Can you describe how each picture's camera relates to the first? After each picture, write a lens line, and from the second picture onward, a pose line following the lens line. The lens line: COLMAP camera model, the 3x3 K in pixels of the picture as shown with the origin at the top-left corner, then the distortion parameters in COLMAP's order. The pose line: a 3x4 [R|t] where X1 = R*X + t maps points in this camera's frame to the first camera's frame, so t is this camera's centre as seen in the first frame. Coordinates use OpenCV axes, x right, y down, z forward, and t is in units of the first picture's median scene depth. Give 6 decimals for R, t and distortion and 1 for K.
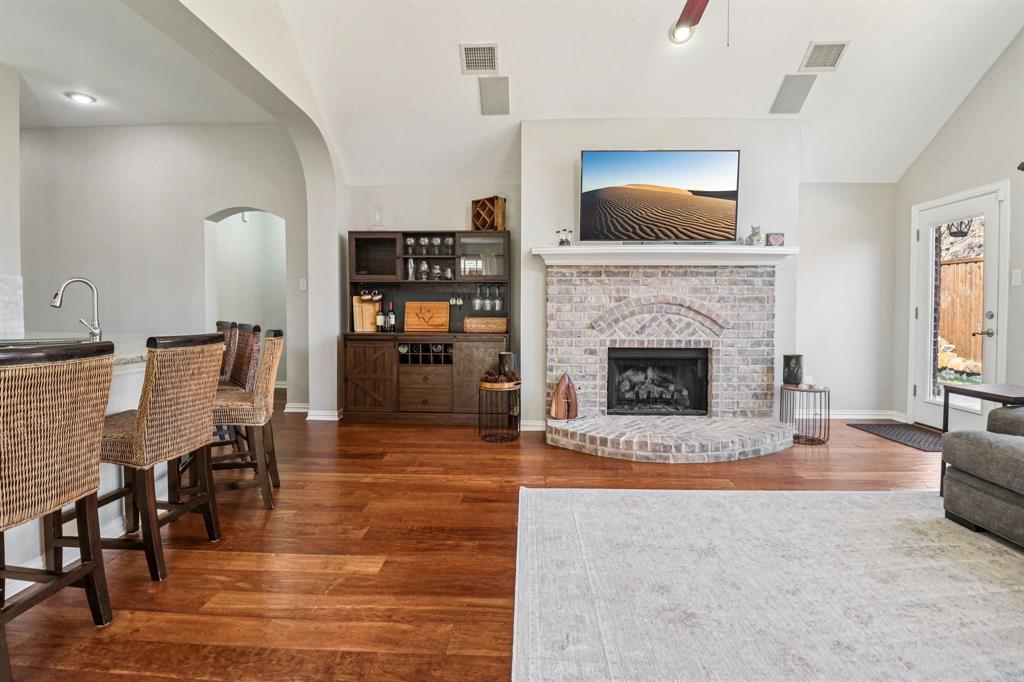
lens RADIAL K [[477.3, 0, 508.3], [0, 477.3, 322.5], [0, 0, 1]] dist [0.001780, -0.014284]
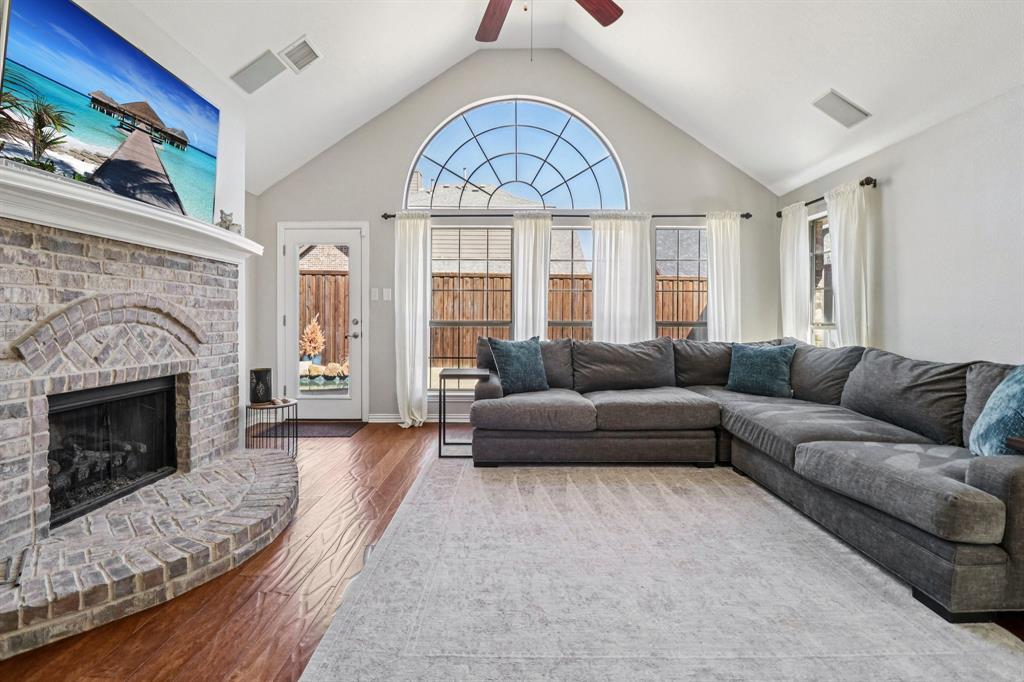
lens RADIAL K [[477.3, 0, 508.3], [0, 477.3, 322.5], [0, 0, 1]] dist [0.001780, -0.014284]
pose [[-0.030756, -0.009849, 0.999478, -0.285200], [0.023280, 0.999673, 0.010567, -0.016002], [-0.999256, 0.023593, -0.030516, 0.552255]]
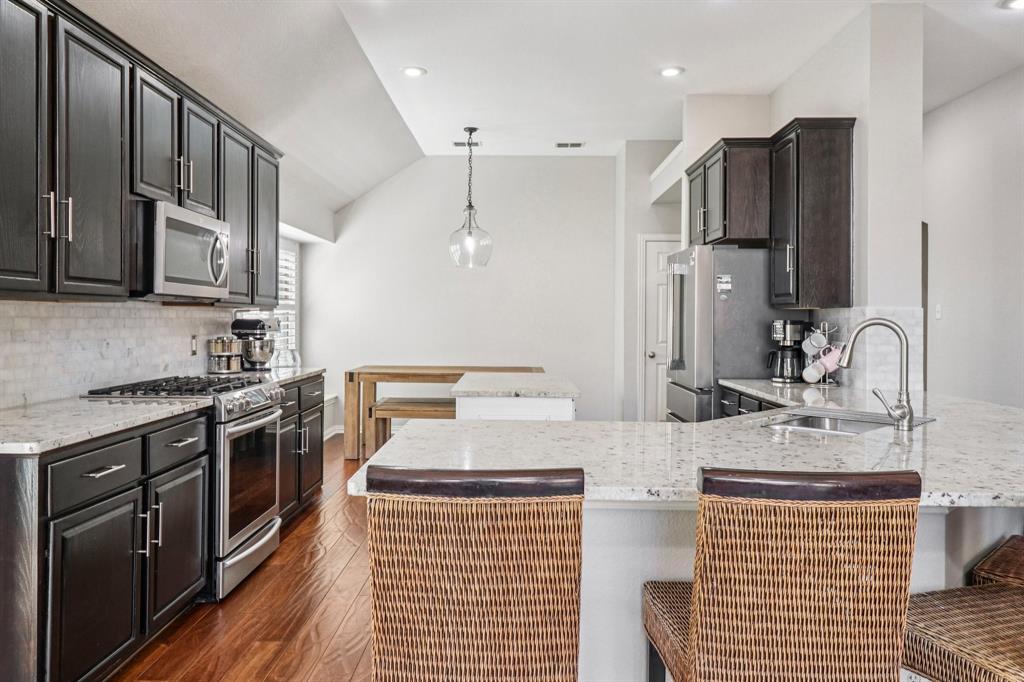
lens RADIAL K [[731.4, 0, 506.6], [0, 731.4, 317.8], [0, 0, 1]] dist [0.007710, 0.002467]
pose [[0.022482, -0.006828, -0.999724, -0.003773], [-0.036512, 0.999304, -0.007646, -0.048559], [0.999080, 0.036673, 0.022217, 0.352103]]
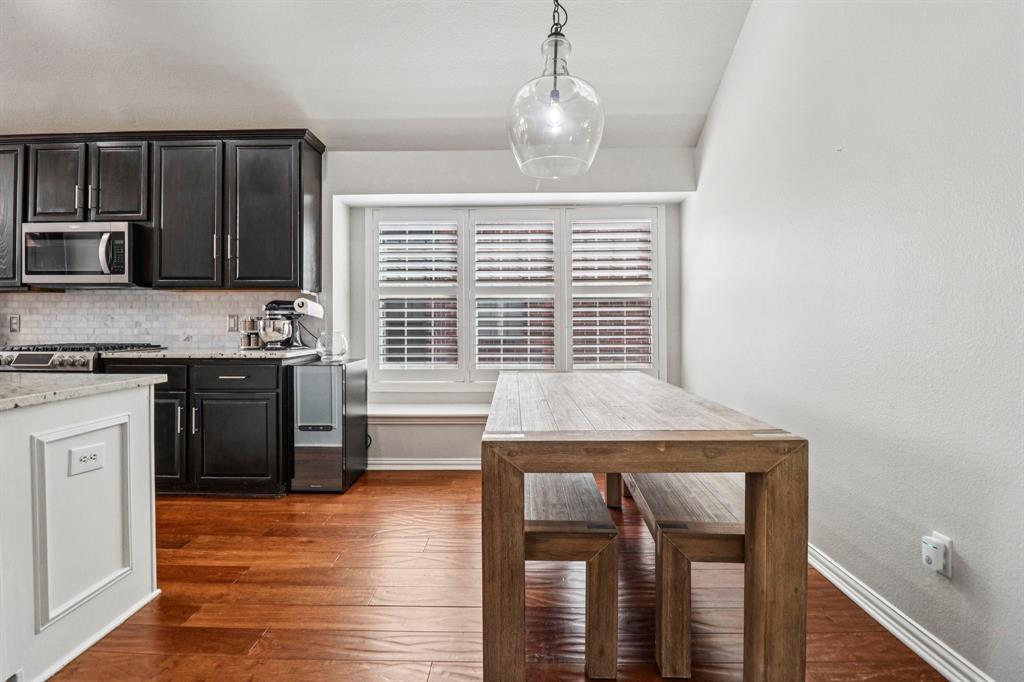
lens RADIAL K [[477.3, 0, 508.3], [0, 477.3, 322.5], [0, 0, 1]] dist [0.001780, -0.014284]
pose [[-0.999803, -0.005567, -0.019034, -1.561345], [-0.006167, 0.999481, 0.031621, -0.031731], [0.018848, 0.031732, -0.999319, 0.783634]]
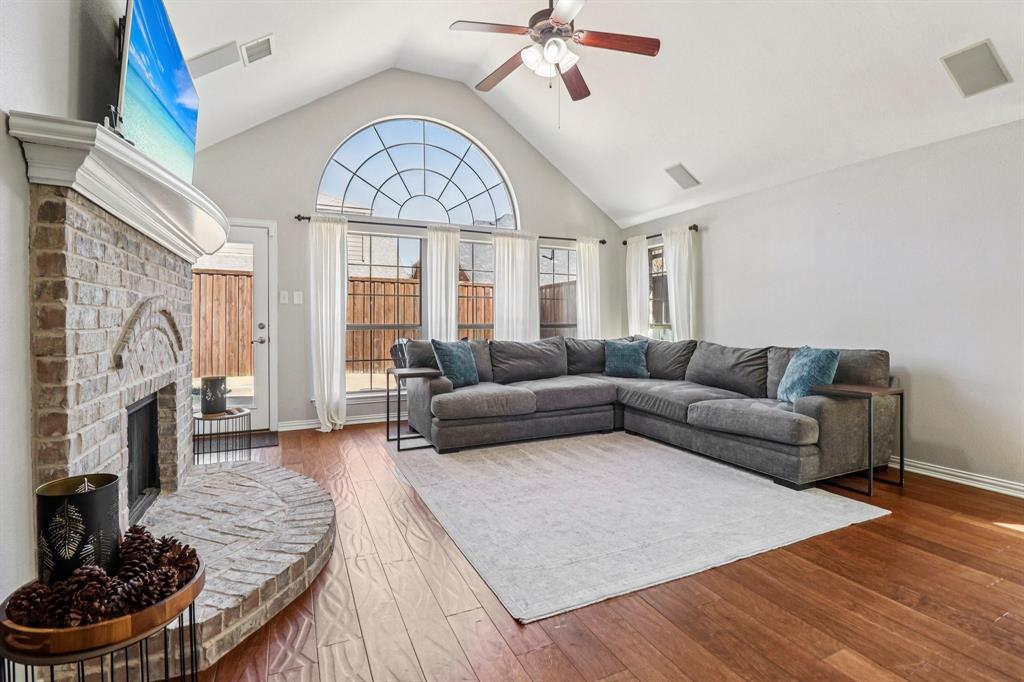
lens RADIAL K [[477.3, 0, 508.3], [0, 477.3, 322.5], [0, 0, 1]] dist [0.001780, -0.014284]
pose [[-0.454397, -0.001929, 0.890797, -0.347789], [0.024354, 0.999597, 0.014587, -0.024927], [-0.890466, 0.028323, -0.454167, 0.891067]]
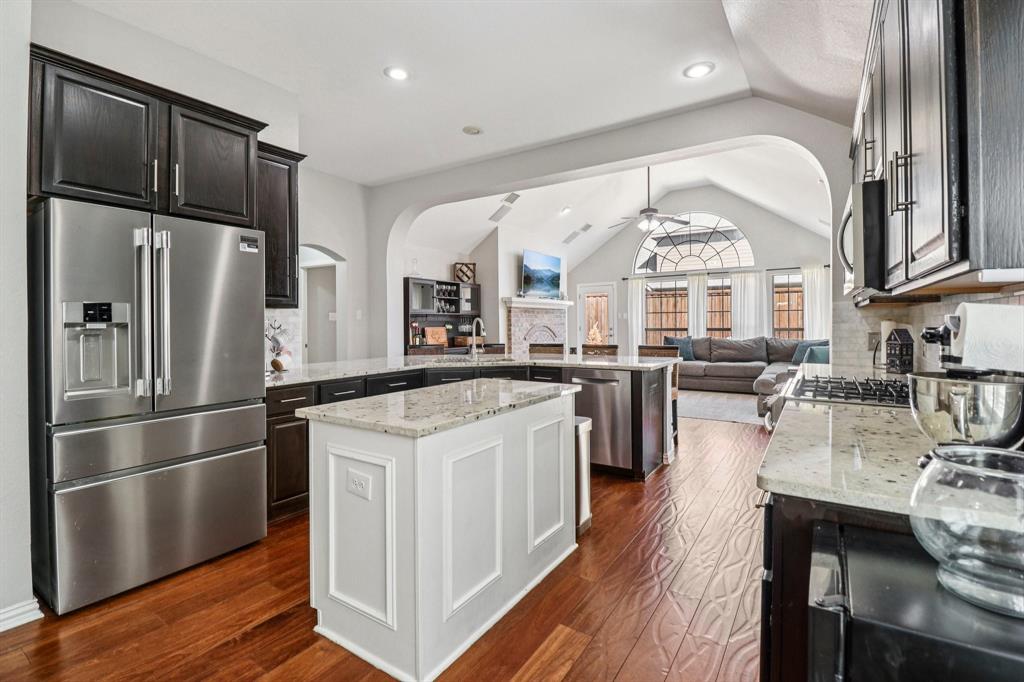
lens RADIAL K [[473.2, 0, 510.5], [0, 473.2, 322.9], [0, 0, 1]] dist [0.000397, -0.000178]
pose [[0.514432, -0.009834, 0.857475, -1.517819], [0.034308, 0.999370, -0.009122, -0.041234], [-0.856845, 0.034111, 0.514445, 0.058253]]
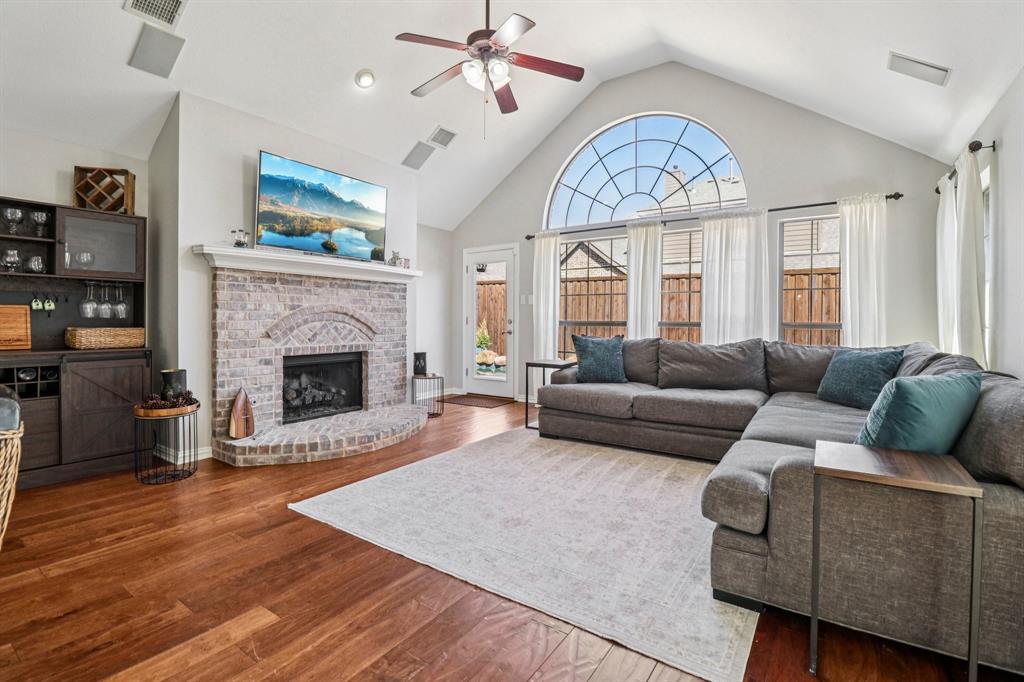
lens RADIAL K [[477.3, 0, 508.3], [0, 477.3, 322.5], [0, 0, 1]] dist [0.001780, -0.014284]
pose [[0.536782, -0.005427, 0.843704, -0.375650], [0.018788, 0.999808, -0.005522, -0.002965], [-0.843512, 0.018815, 0.536781, 0.079453]]
